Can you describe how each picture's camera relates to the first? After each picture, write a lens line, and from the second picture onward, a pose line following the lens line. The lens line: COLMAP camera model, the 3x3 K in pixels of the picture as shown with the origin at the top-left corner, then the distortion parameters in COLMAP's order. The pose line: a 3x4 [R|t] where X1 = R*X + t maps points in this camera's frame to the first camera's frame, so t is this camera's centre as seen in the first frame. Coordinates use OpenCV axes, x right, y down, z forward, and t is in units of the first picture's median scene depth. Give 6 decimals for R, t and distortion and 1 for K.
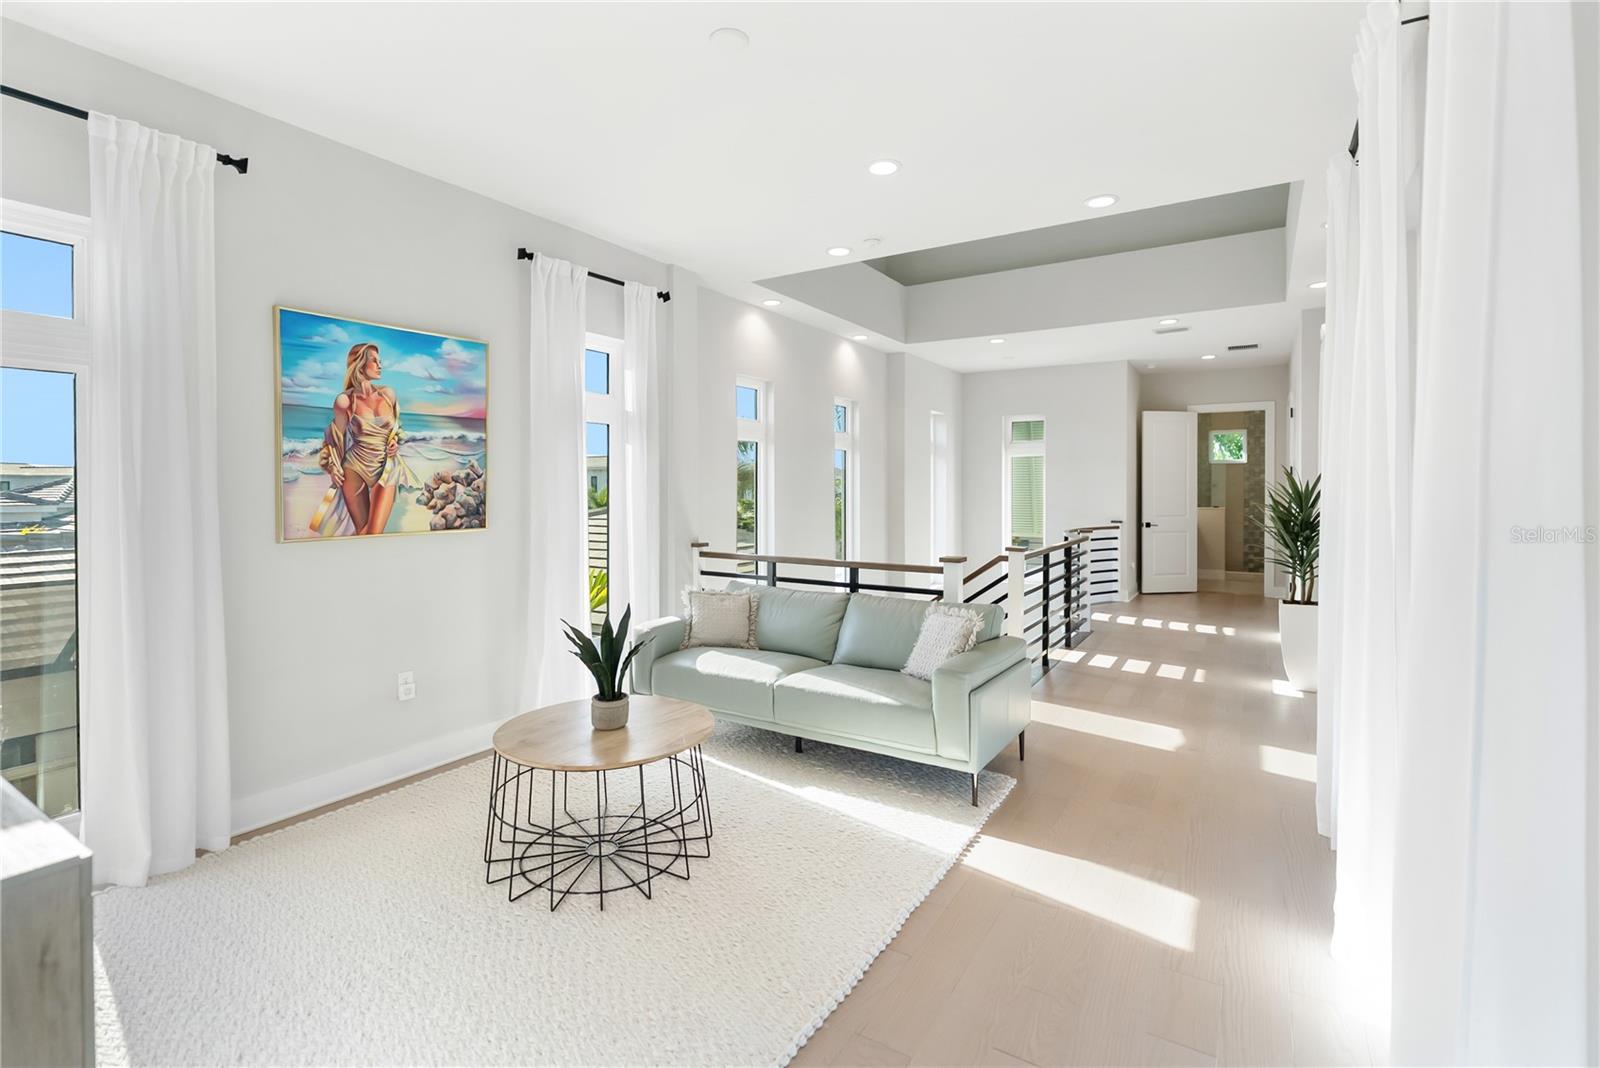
lens RADIAL K [[748.0, 0, 788.1], [0, 748.0, 491.0], [0, 0, 1]] dist [-0.002762, -0.000783]
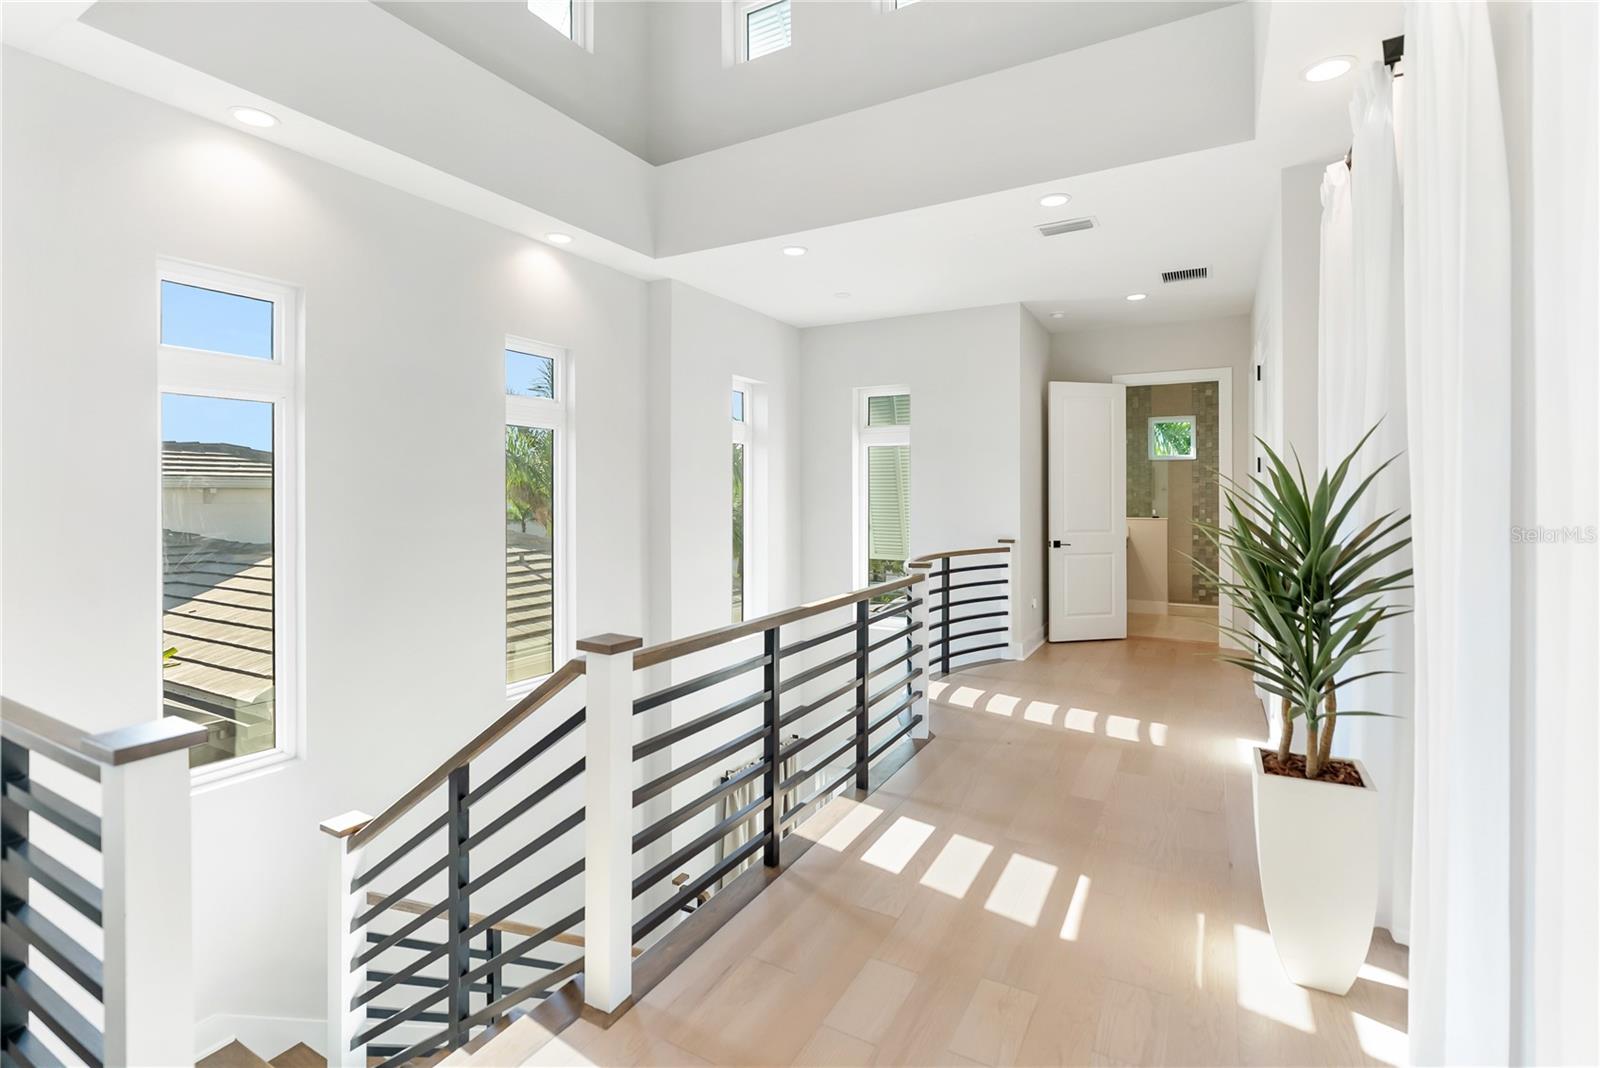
lens RADIAL K [[732.3, 0, 803.3], [0, 732.3, 490.9], [0, 0, 1]] dist [-0.002052, 0.000070]
pose [[0.998672, 0.000193, 0.051511, 0.216154], [0.000144, 0.999979, -0.006541, -0.000095], [-0.051511, 0.006540, 0.998651, 0.338308]]
